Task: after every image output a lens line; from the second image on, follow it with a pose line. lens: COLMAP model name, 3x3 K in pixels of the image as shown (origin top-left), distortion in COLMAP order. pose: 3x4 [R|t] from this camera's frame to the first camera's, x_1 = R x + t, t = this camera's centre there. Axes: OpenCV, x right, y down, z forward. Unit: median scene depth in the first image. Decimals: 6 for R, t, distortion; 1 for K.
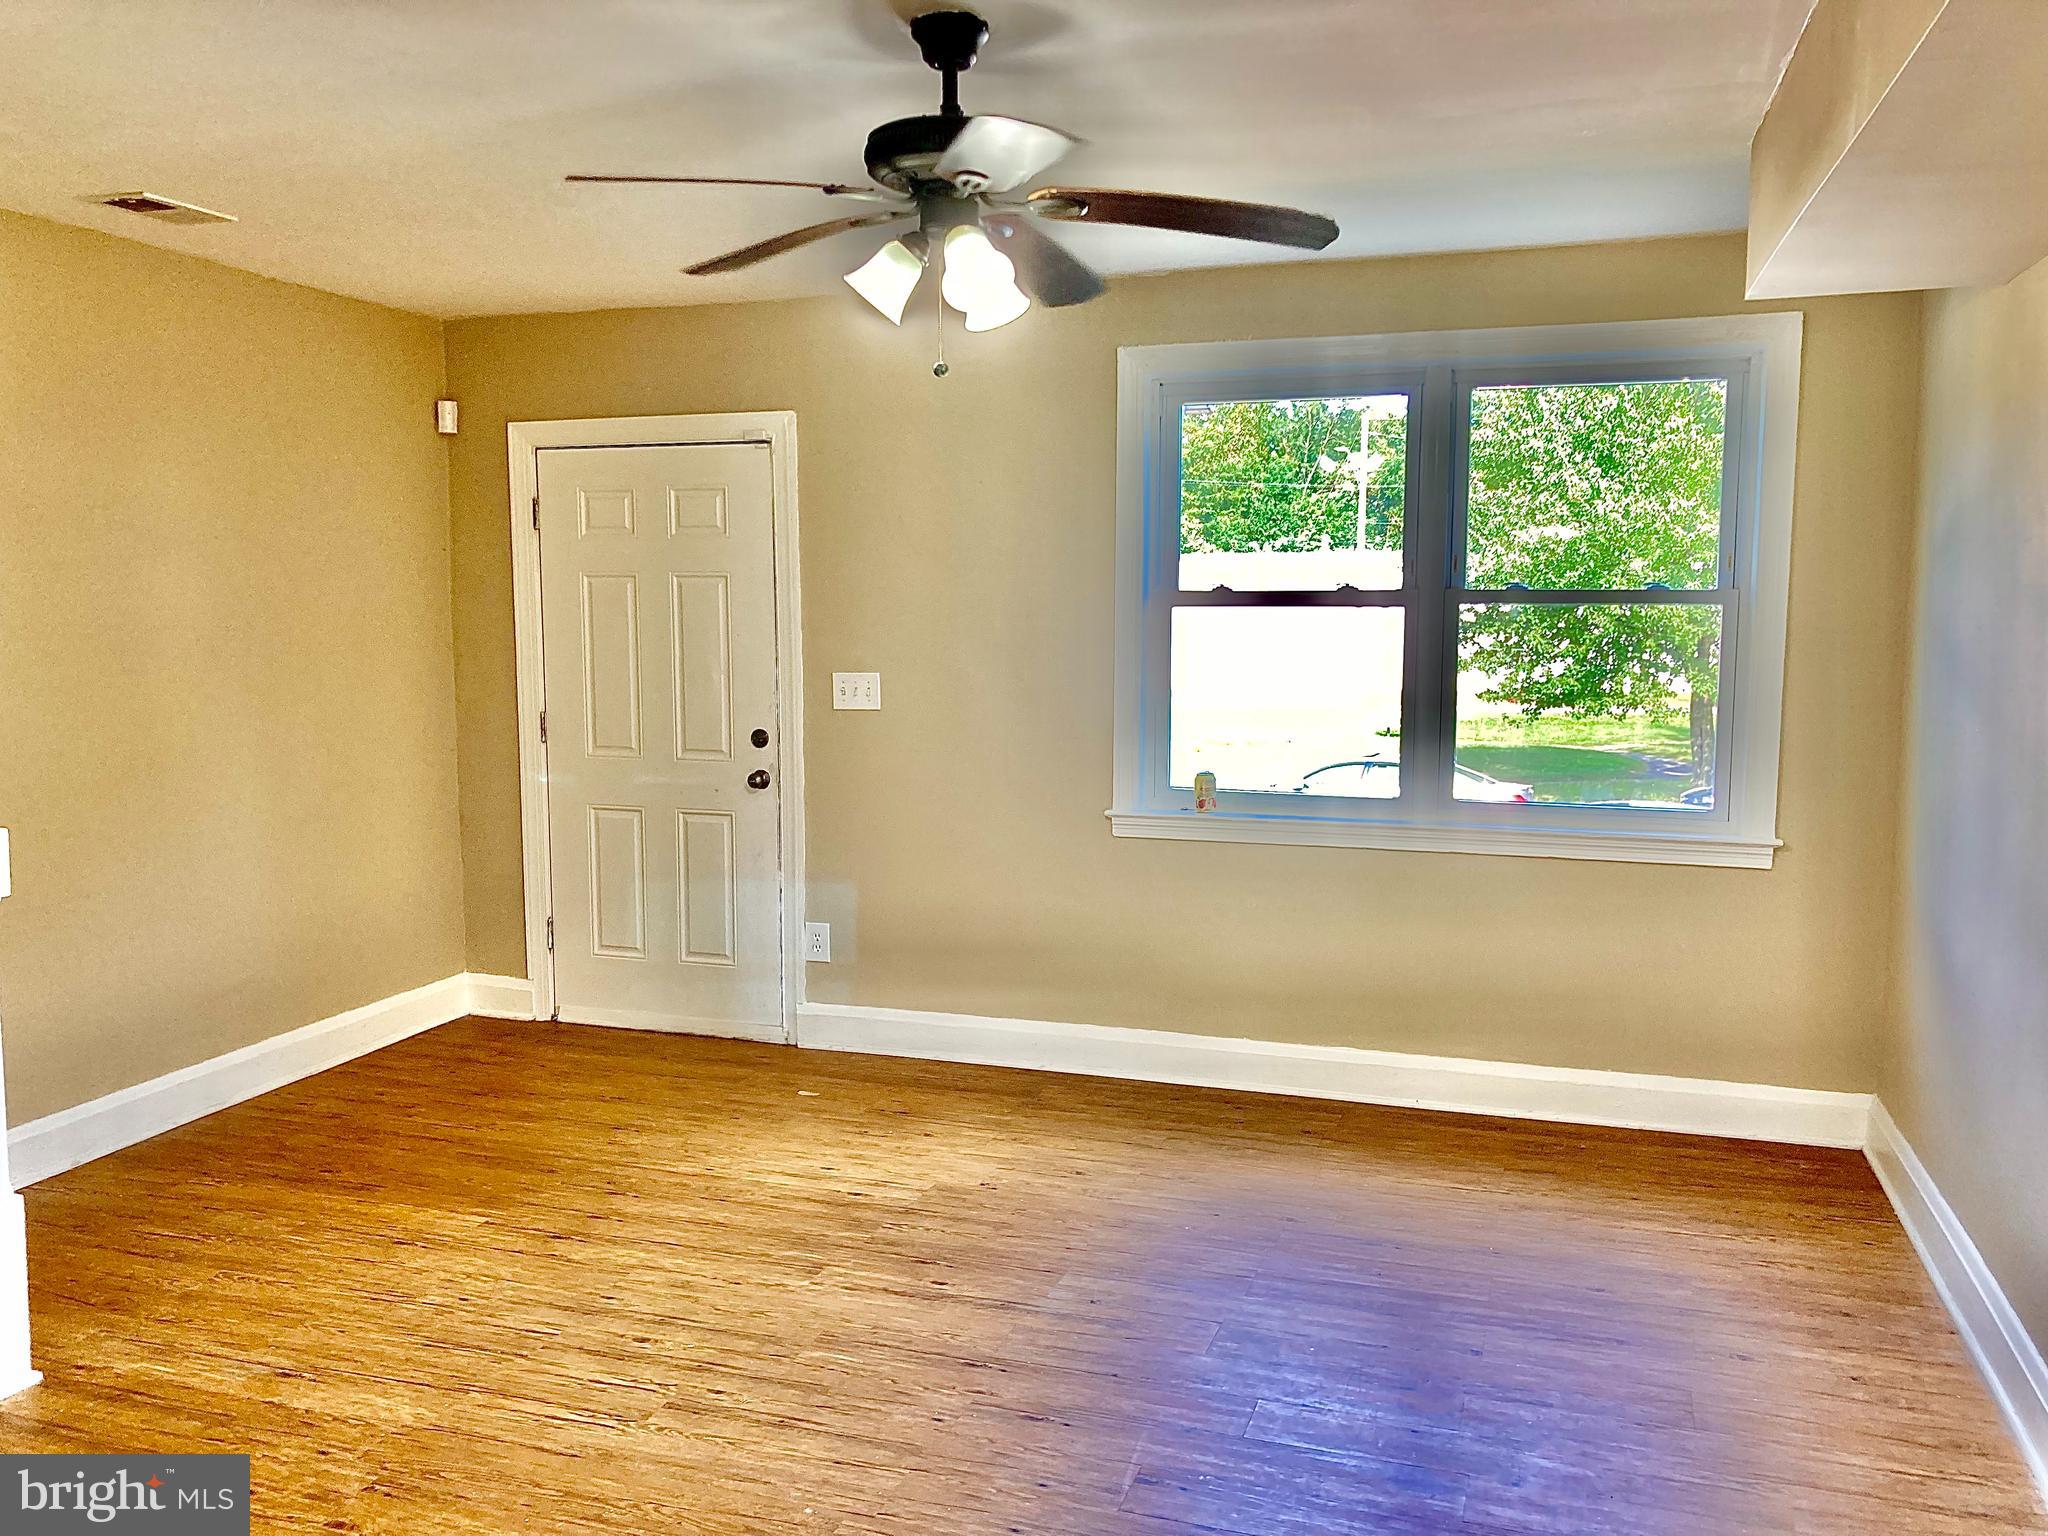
lens RADIAL K [[1689.1, 0, 1015.1], [0, 1689.1, 784.6], [0, 0, 1]] dist [0.050278, -0.035510]
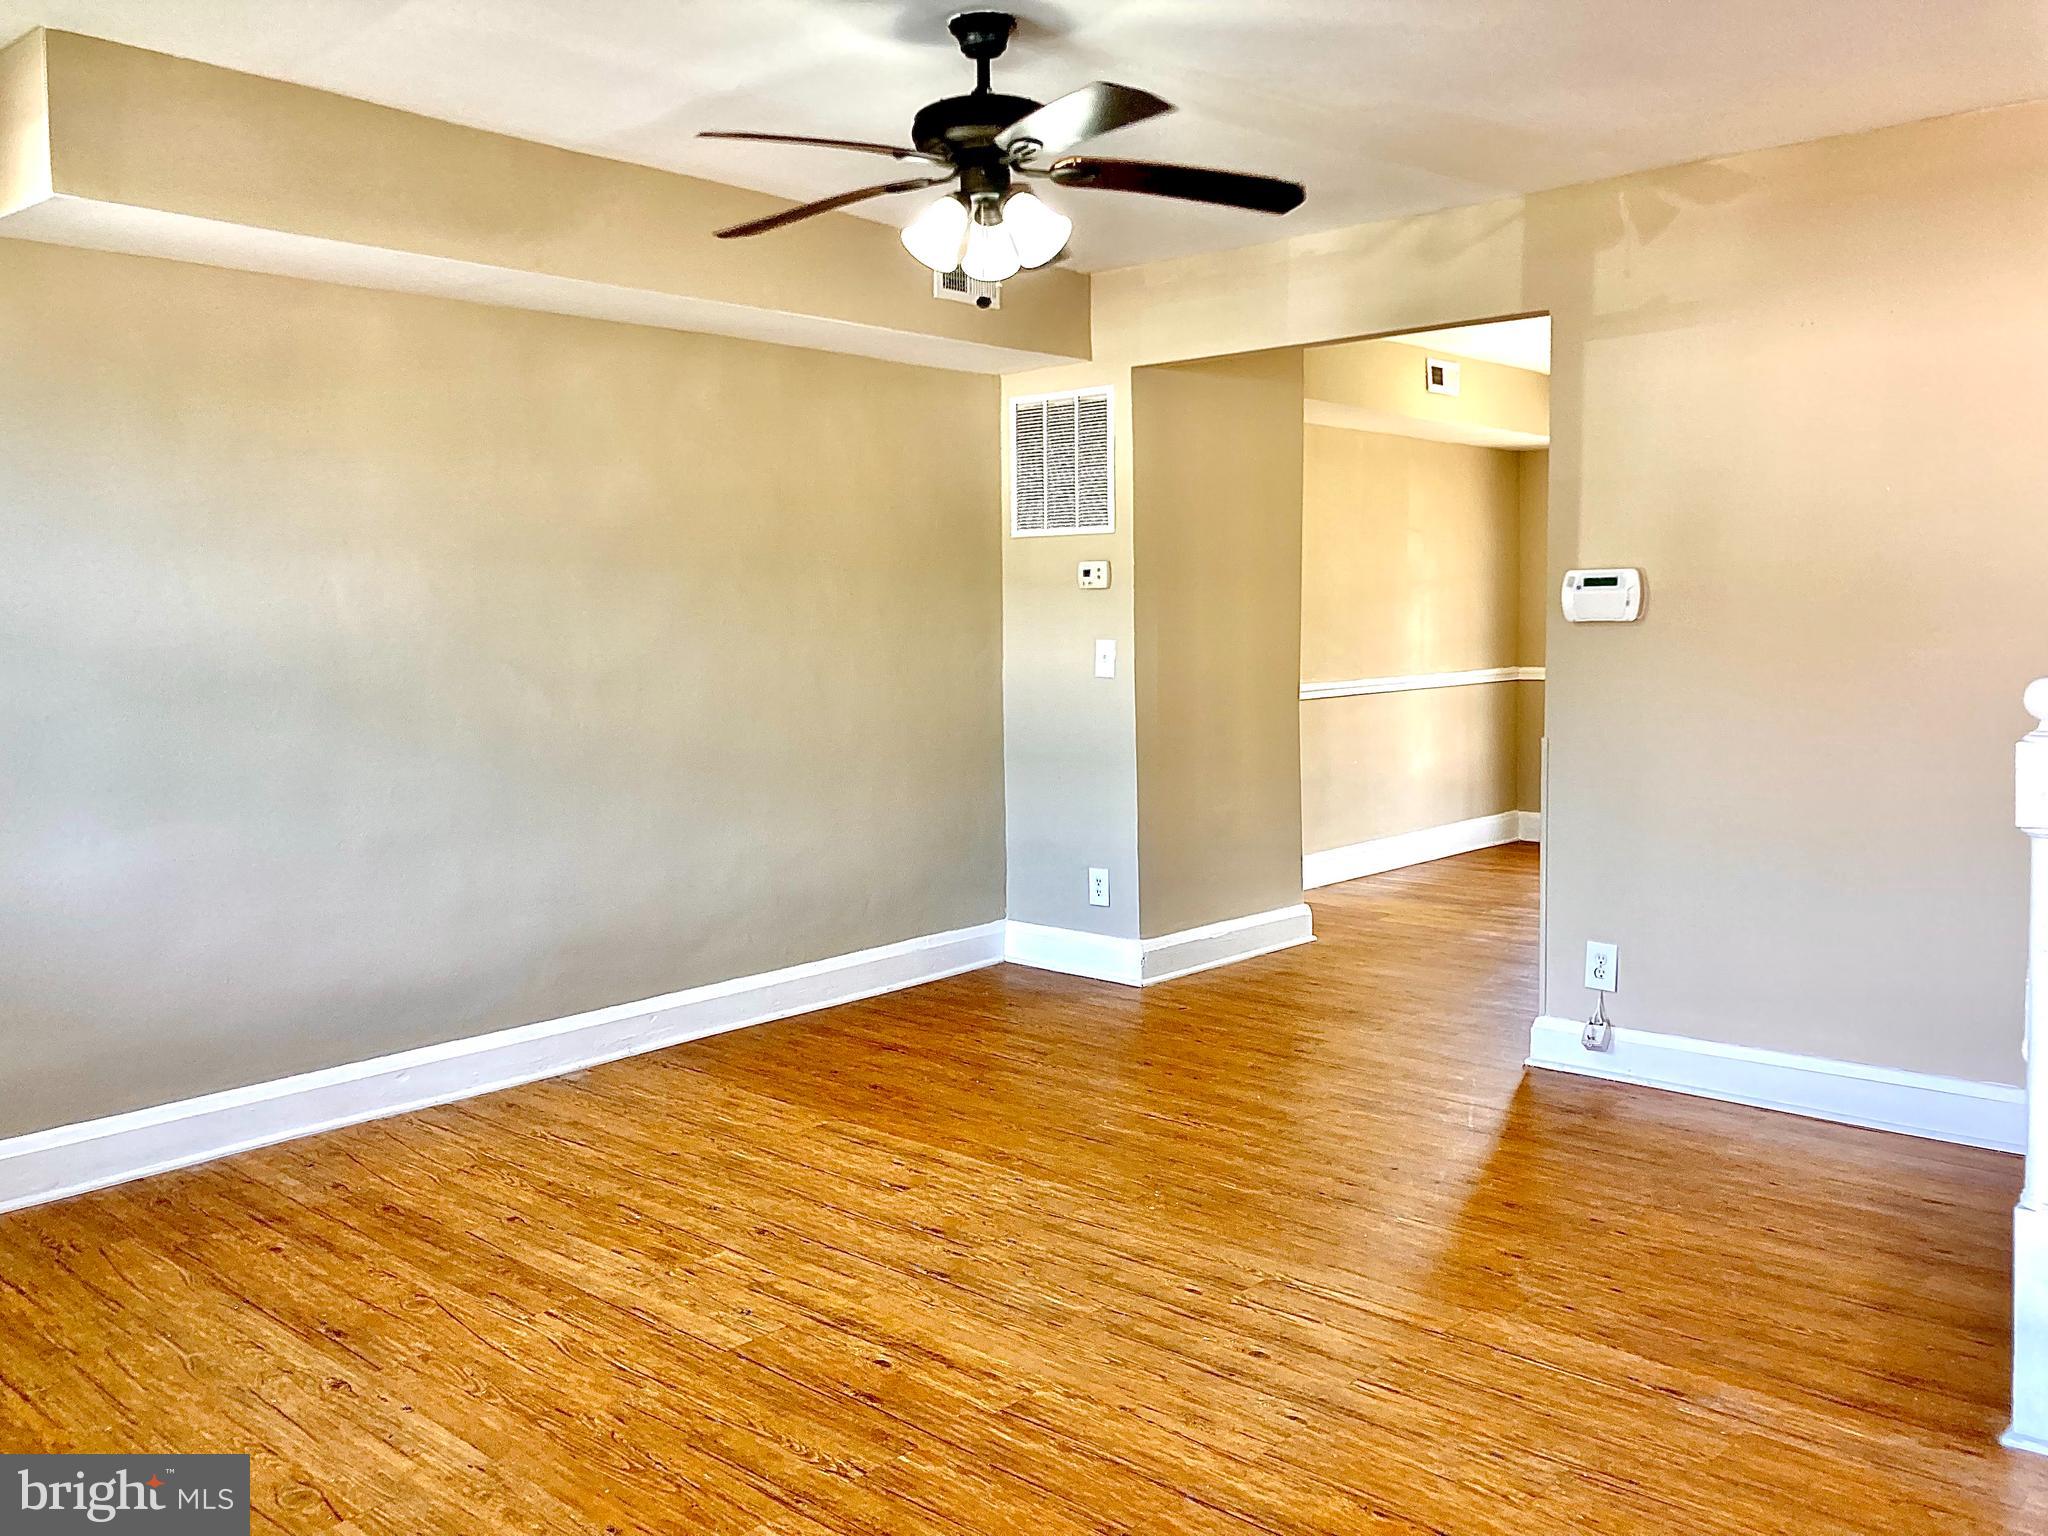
lens RADIAL K [[1689.1, 0, 1011.3], [0, 1689.1, 752.7], [0, 0, 1]] dist [0.050278, -0.035510]
pose [[-0.914393, -0.017024, 0.404470, -0.413493], [0.061329, 0.981759, 0.179969, -0.121532], [-0.400156, 0.189368, -0.896669, 1.630746]]
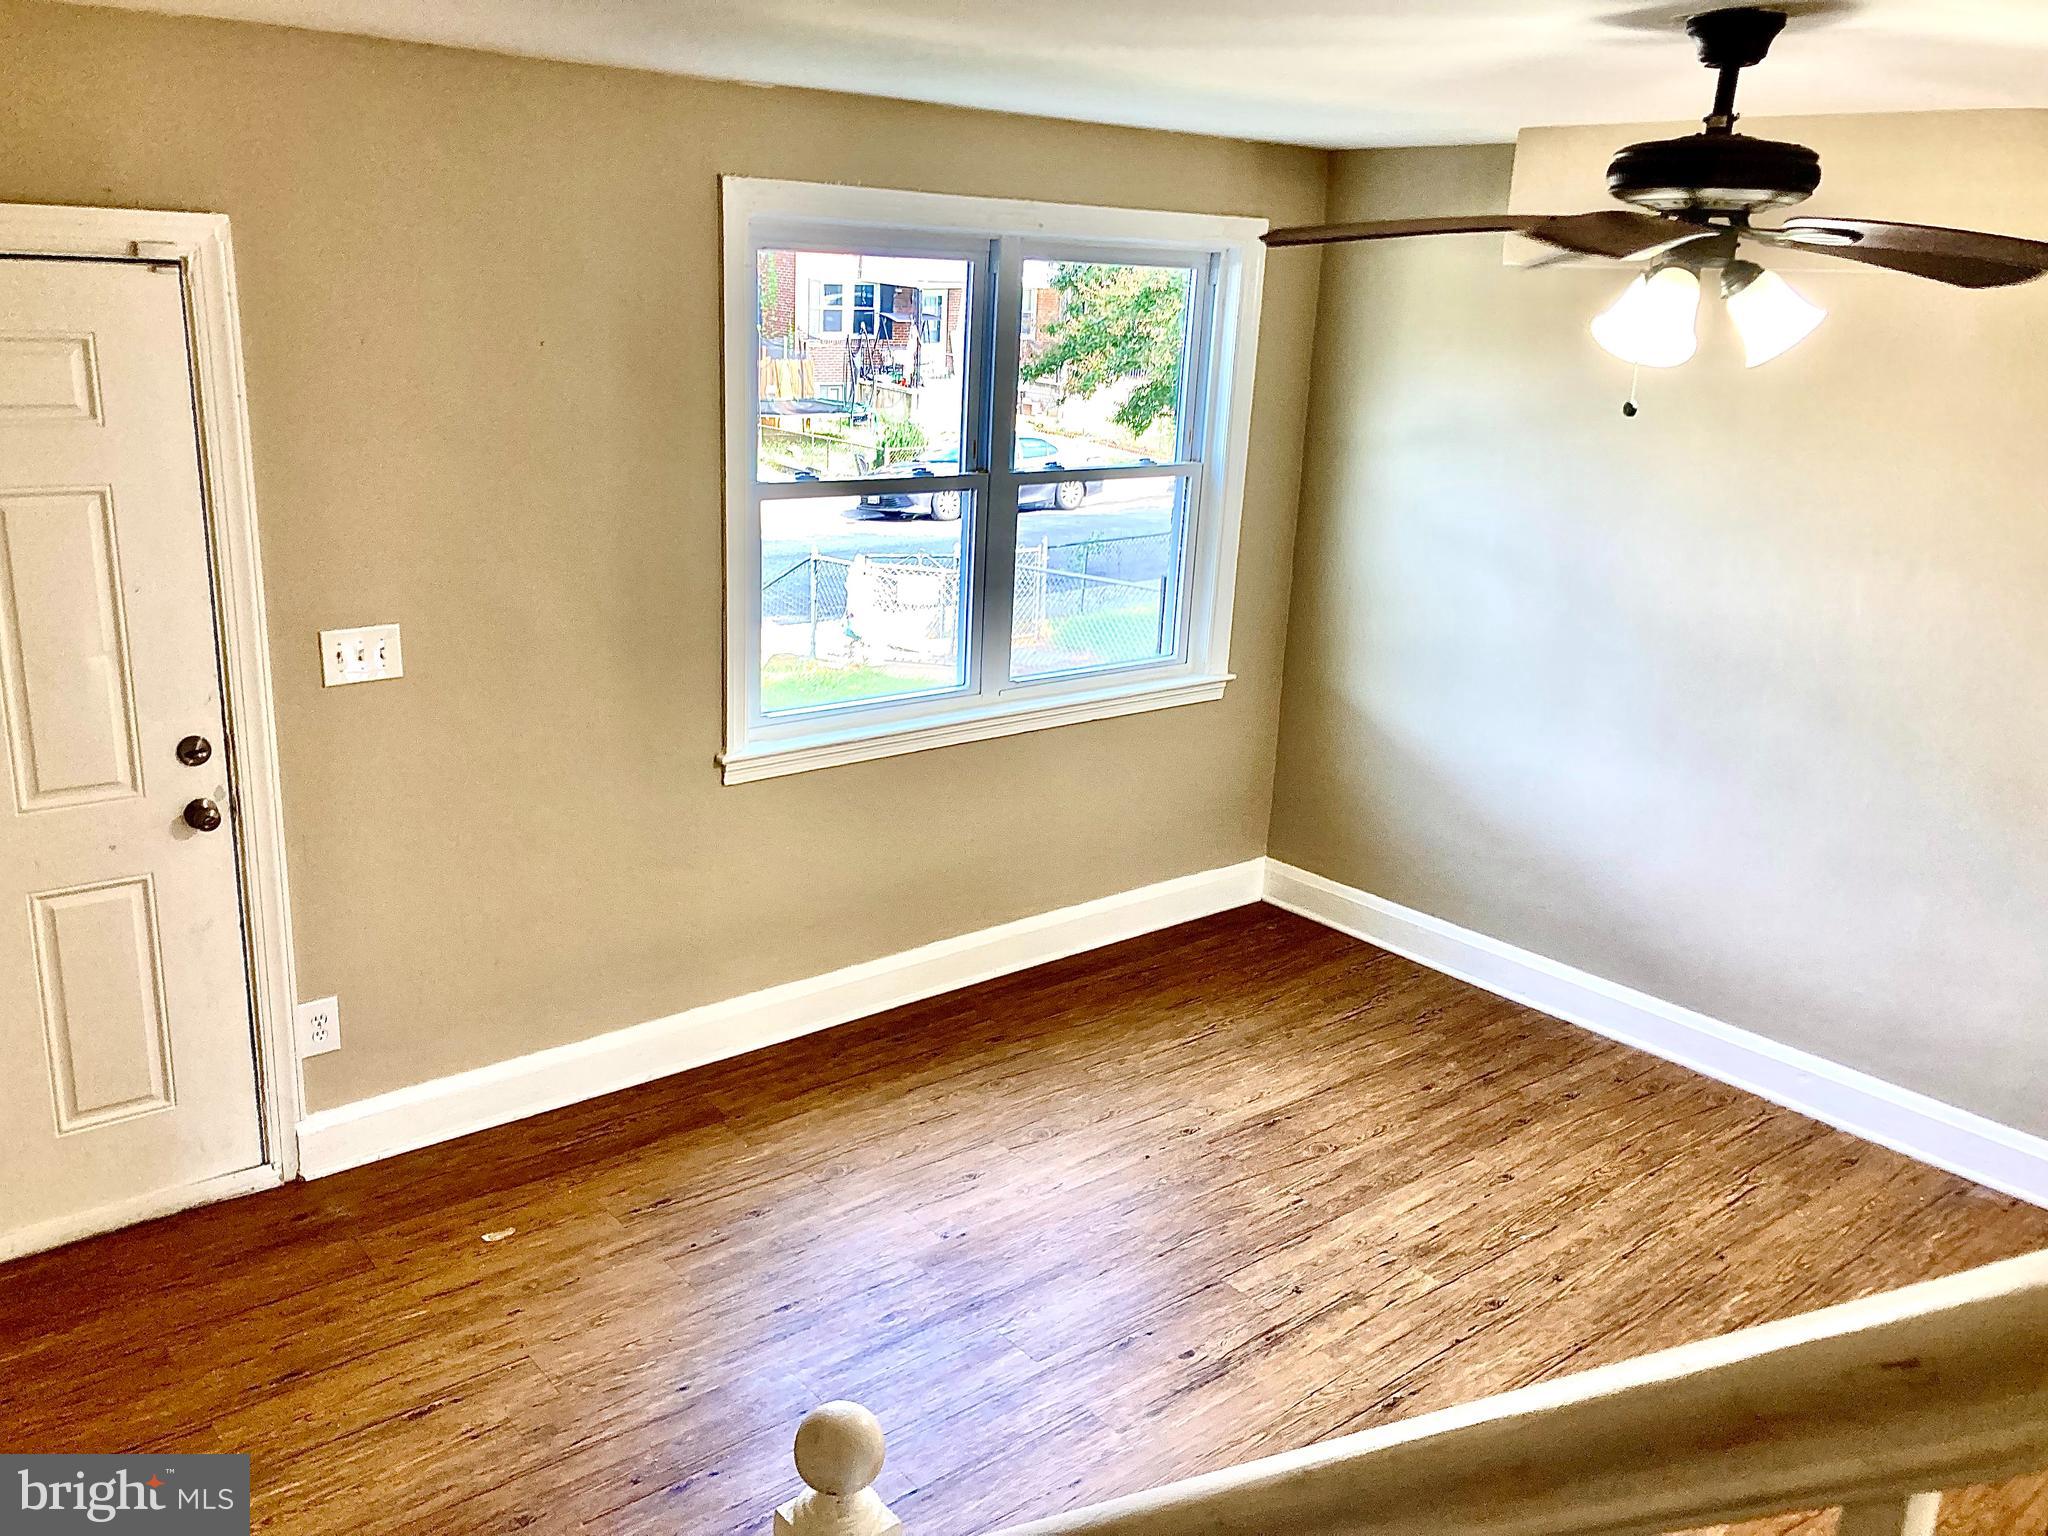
lens RADIAL K [[1689.1, 0, 1019.0], [0, 1689.1, 758.9], [0, 0, 1]] dist [0.050278, -0.035510]
pose [[0.520020, -0.213912, 0.826935, -0.774382], [0.054240, 0.974449, 0.217963, -0.218424], [-0.852430, -0.068492, 0.518335, 0.629391]]
